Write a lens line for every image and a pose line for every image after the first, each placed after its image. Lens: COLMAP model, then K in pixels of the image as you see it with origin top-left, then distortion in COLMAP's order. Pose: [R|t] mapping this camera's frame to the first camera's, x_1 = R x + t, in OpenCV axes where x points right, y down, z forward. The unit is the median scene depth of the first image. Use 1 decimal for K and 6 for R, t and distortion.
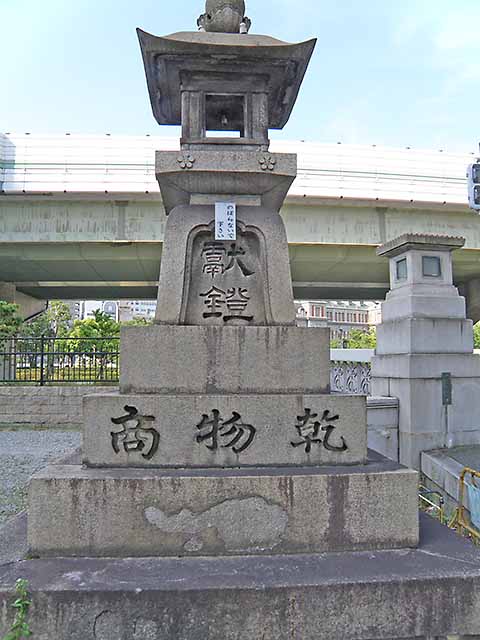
lens RADIAL K [[494.2, 0, 243.9], [0, 494.2, 323.9], [0, 0, 1]] dist [-0.175227, 0.149256]
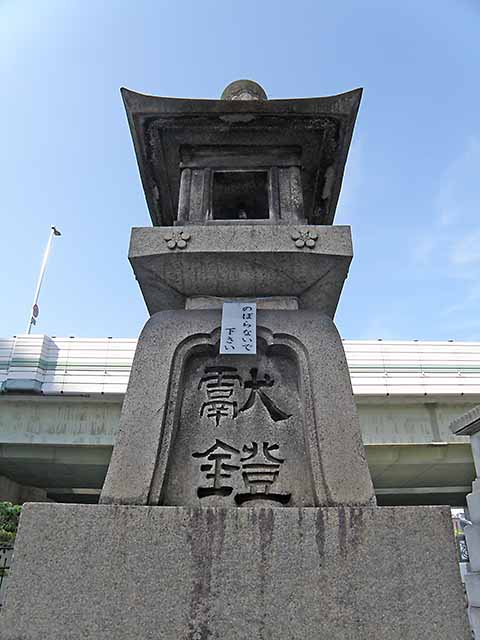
lens RADIAL K [[494.2, 0, 243.9], [0, 494.2, 323.9], [0, 0, 1]] dist [-0.175227, 0.149256]
pose [[0.996120, -0.035510, -0.080525, 0.016383], [-0.000643, 0.912024, -0.410136, 0.031113], [0.088004, 0.408597, 0.908462, 0.445230]]
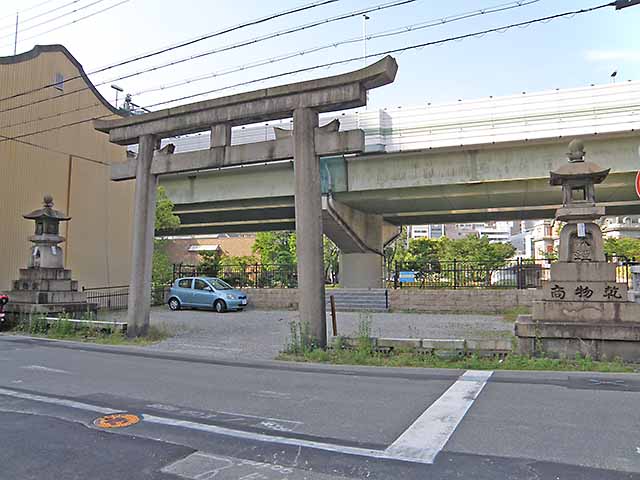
lens RADIAL K [[494.2, 0, 328.3], [0, 494.2, 239.8], [0, 0, 1]] dist [-0.175227, 0.149256]
pose [[0.887377, -0.027065, -0.460250, -0.073932], [0.027517, 0.999605, -0.005728, -0.168537], [0.460223, -0.007582, 0.887771, -2.519878]]
